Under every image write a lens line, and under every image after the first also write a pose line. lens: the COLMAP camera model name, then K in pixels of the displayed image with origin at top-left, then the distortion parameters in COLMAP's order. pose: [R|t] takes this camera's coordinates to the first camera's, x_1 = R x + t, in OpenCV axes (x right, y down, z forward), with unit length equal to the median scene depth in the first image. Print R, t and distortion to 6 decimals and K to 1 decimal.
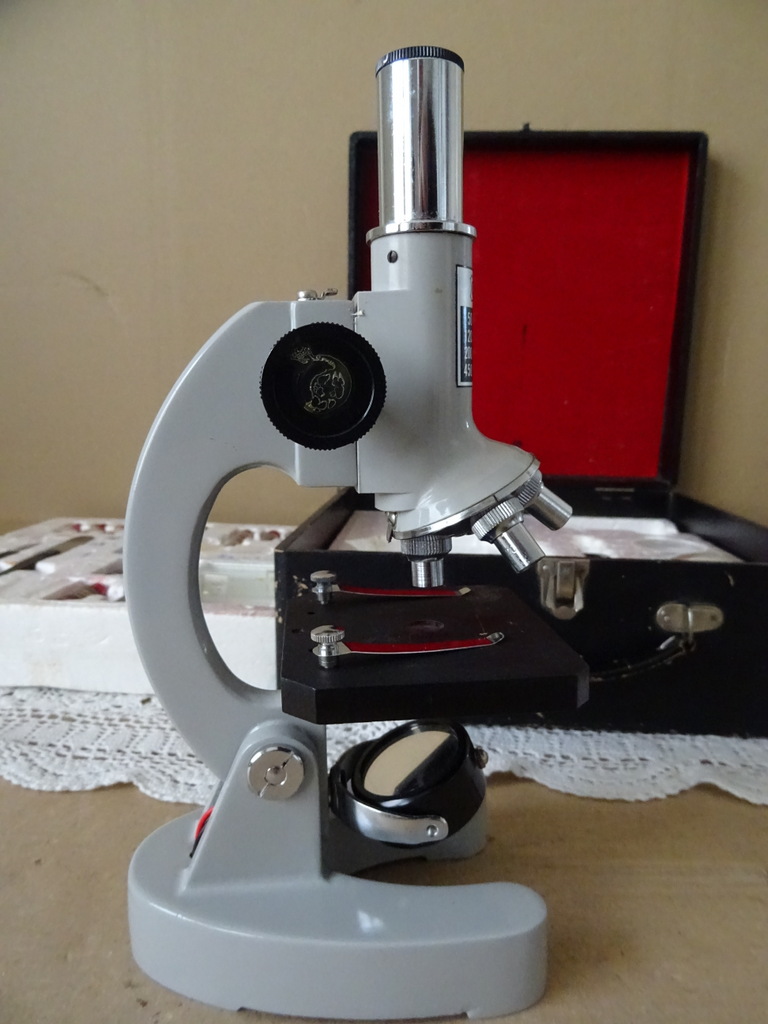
lens RADIAL K [[717.6, 0, 381.6], [0, 717.6, 512.9], [0, 0, 1]] dist [-0.010998, -0.008005]
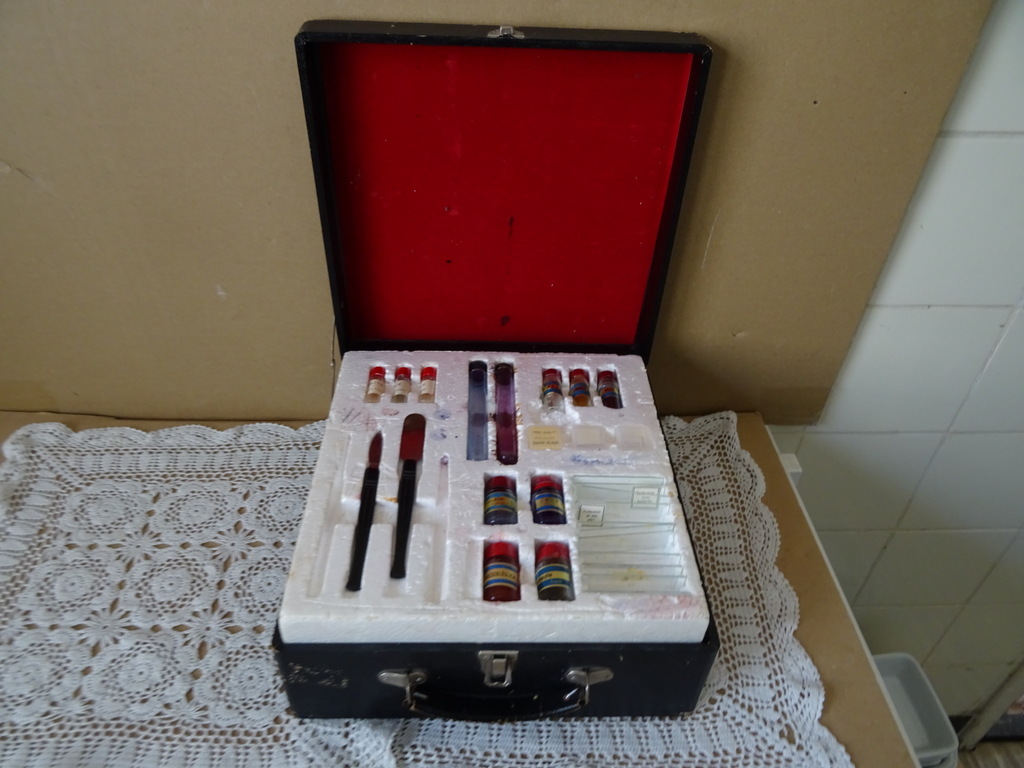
lens RADIAL K [[717.6, 0, 509.1], [0, 717.6, 379.4], [0, 0, 1]] dist [-0.010998, -0.008005]
pose [[0.993804, -0.051209, 0.098650, 0.168349], [-0.006041, 0.861349, 0.507978, -1.012370], [-0.110985, -0.505427, 0.855702, 0.134523]]
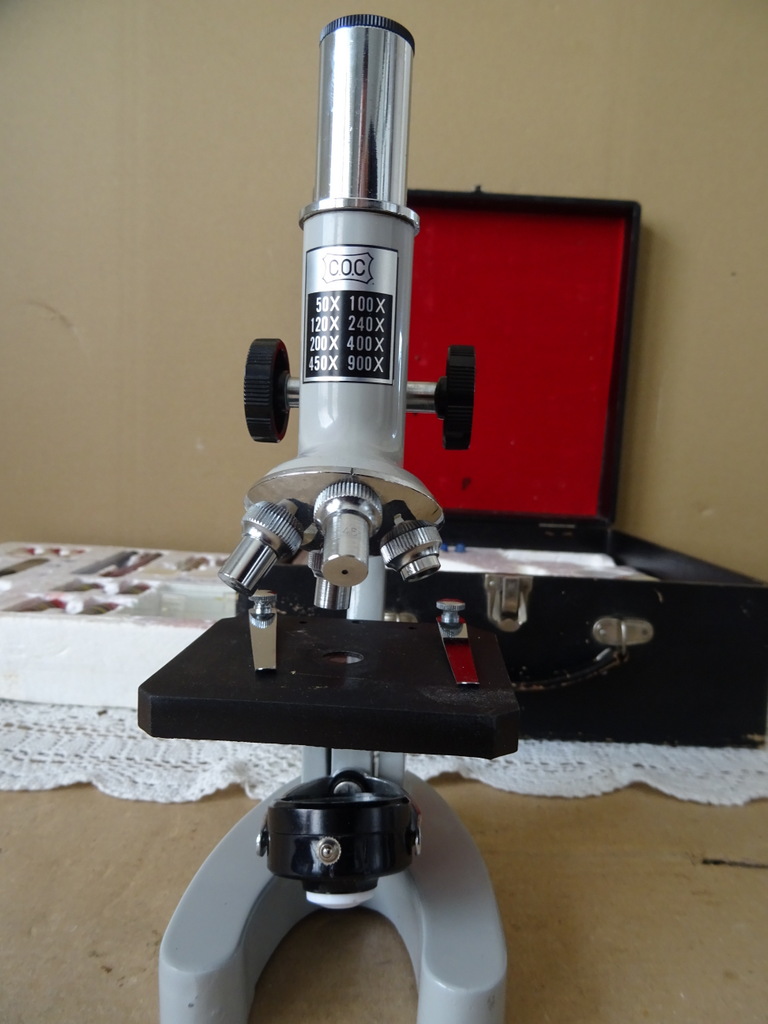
lens RADIAL K [[717.6, 0, 380.5], [0, 717.6, 514.9], [0, 0, 1]] dist [-0.010998, -0.008005]
pose [[0.997286, 0.024304, 0.069498, -0.015135], [-0.019523, 0.997448, -0.068669, 0.051912], [-0.070990, 0.067126, 0.995216, -0.063178]]
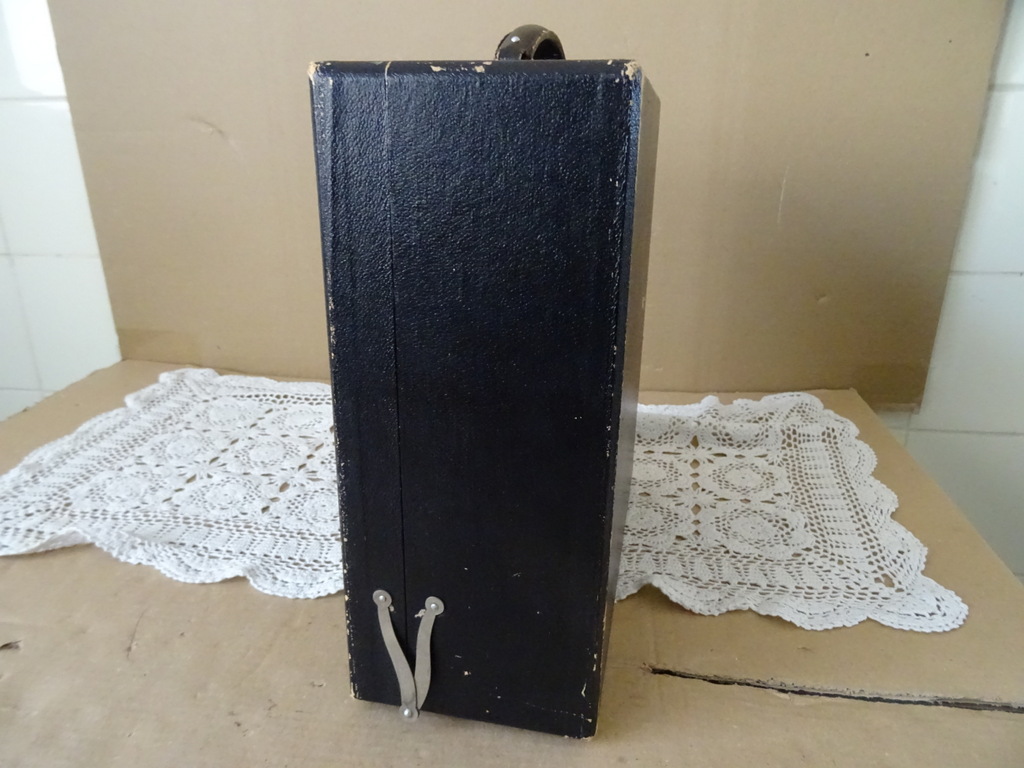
lens RADIAL K [[717.6, 0, 509.6], [0, 717.6, 388.0], [0, 0, 1]] dist [-0.010998, -0.008005]
pose [[0.998149, 0.015764, -0.058744, 0.232263], [-0.004418, 0.982068, 0.188475, -0.247703], [0.060662, -0.187866, 0.980320, -0.281663]]
